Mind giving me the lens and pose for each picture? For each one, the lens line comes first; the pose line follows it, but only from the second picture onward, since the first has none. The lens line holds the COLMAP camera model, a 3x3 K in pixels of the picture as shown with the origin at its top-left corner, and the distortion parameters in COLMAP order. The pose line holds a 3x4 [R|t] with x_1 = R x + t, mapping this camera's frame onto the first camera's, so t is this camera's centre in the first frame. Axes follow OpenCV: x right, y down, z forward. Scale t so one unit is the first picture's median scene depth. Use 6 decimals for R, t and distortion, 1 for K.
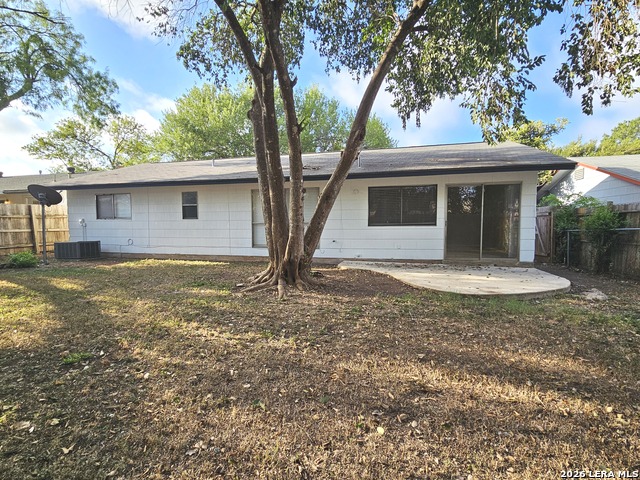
lens RADIAL K [[320.7, 0, 321.5], [0, 320.7, 240.4], [0, 0, 1]] dist [0.002472, 0.000627]
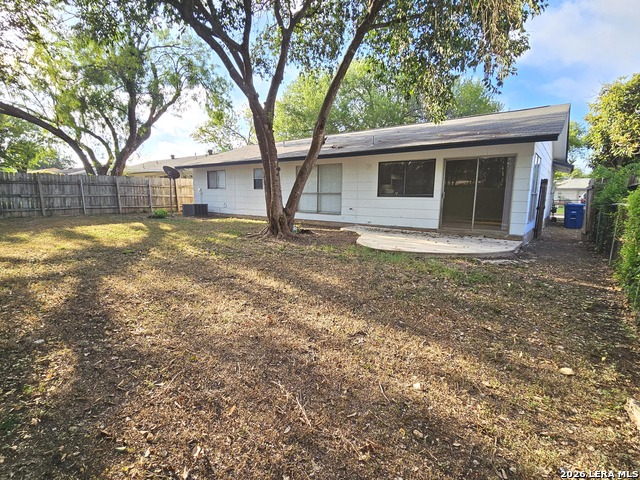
lens RADIAL K [[320.7, 0, 317.1], [0, 320.7, 242.0], [0, 0, 1]] dist [0.002472, 0.000627]
pose [[0.913608, 0.074761, -0.399663, 0.422983], [-0.038096, 0.994366, 0.098922, 0.011883], [0.404807, -0.075150, 0.911309, -0.154396]]
